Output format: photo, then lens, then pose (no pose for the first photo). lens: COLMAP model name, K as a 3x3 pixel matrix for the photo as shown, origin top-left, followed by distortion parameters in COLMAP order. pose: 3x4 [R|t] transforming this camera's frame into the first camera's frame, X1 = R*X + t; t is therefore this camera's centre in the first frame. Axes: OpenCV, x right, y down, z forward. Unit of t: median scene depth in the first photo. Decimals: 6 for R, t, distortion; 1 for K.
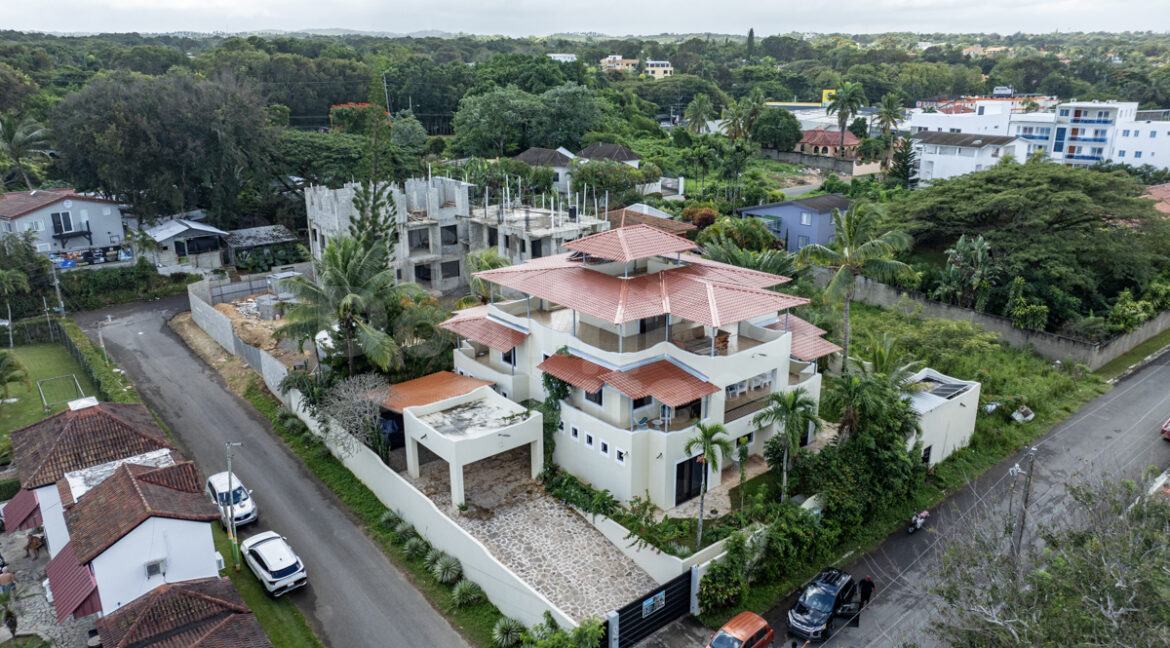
lens RADIAL K [[826.3, 0, 585.0], [0, 826.3, 324.0], [0, 0, 1]] dist [-0.027475, 0.049404]
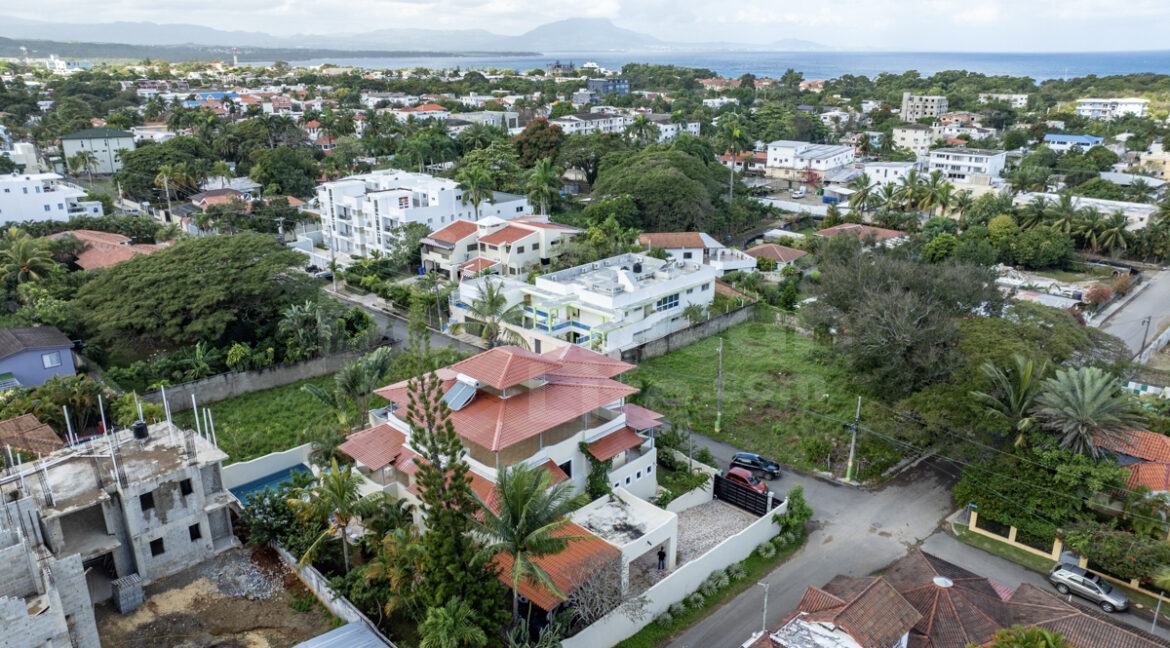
lens RADIAL K [[827.3, 0, 585.0], [0, 827.3, 324.0], [0, 0, 1]] dist [-0.021184, 0.001540]
pose [[-0.107369, -0.314518, 0.943160, -1.196275], [0.293841, 0.896226, 0.332318, -0.573505], [-0.949805, 0.312820, -0.003809, 0.950023]]
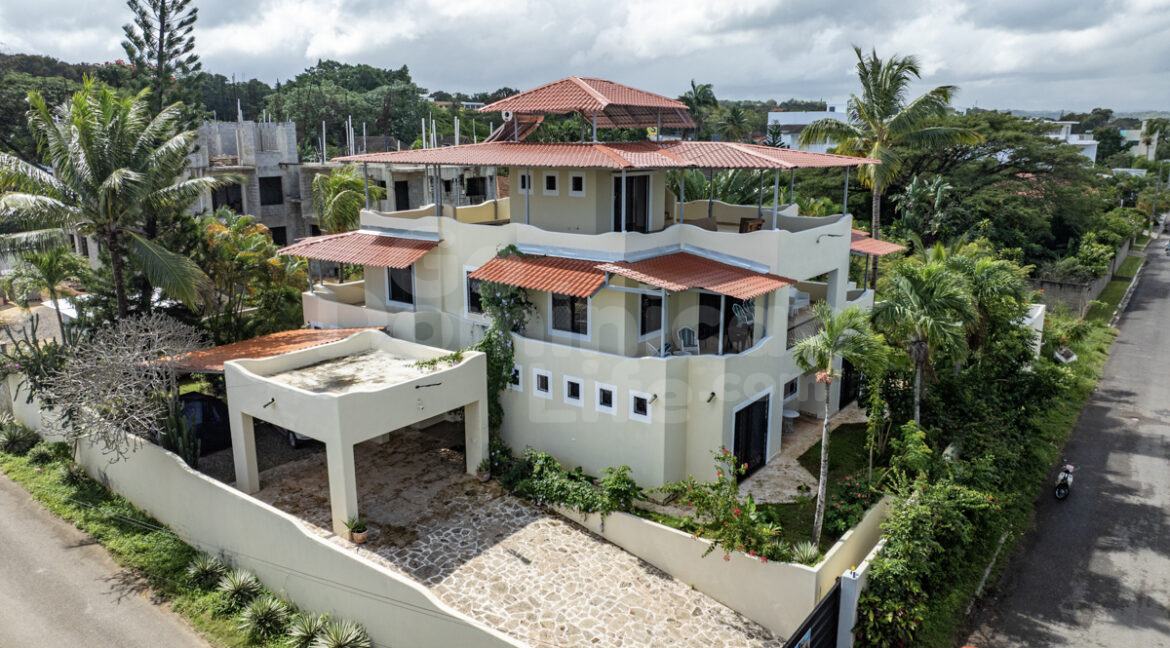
lens RADIAL K [[827.3, 0, 585.0], [0, 827.3, 324.0], [0, 0, 1]] dist [-0.021184, 0.001540]
pose [[0.972763, -0.047235, 0.226937, -0.111067], [0.065442, 0.995154, -0.073383, 0.131910], [-0.222371, 0.086236, 0.971141, 0.416842]]
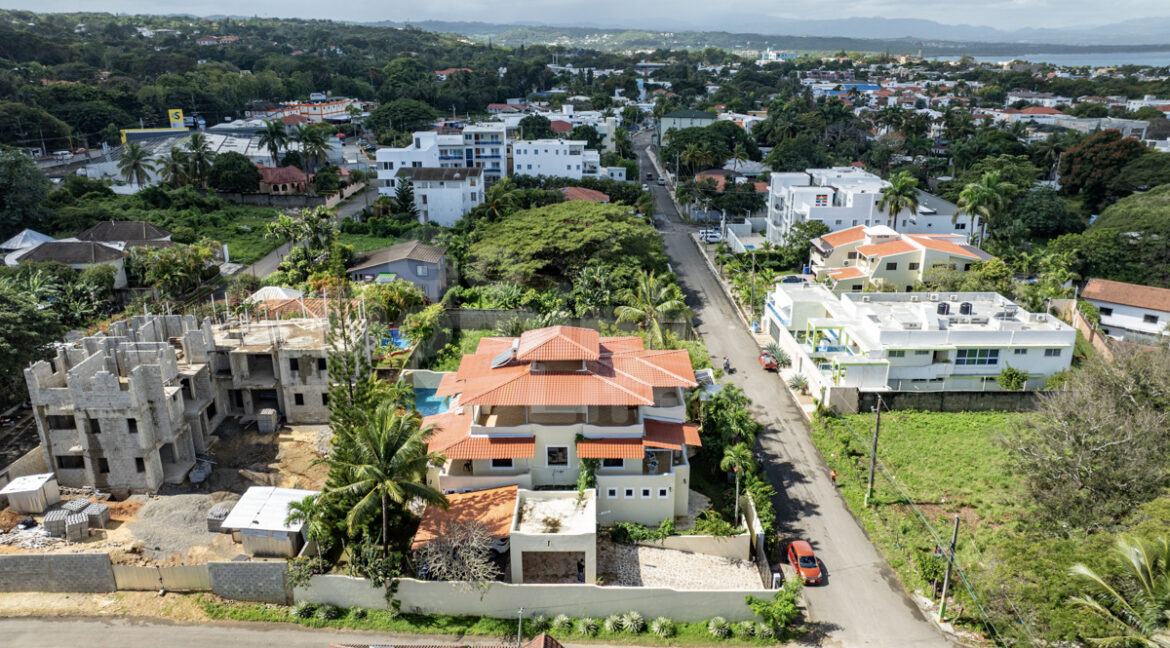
lens RADIAL K [[827.3, 0, 585.0], [0, 827.3, 324.0], [0, 0, 1]] dist [-0.021184, 0.001540]
pose [[0.635348, -0.249966, 0.730651, -0.934298], [0.229678, 0.964511, 0.130253, -0.312045], [-0.737280, 0.085059, 0.670212, 0.108217]]
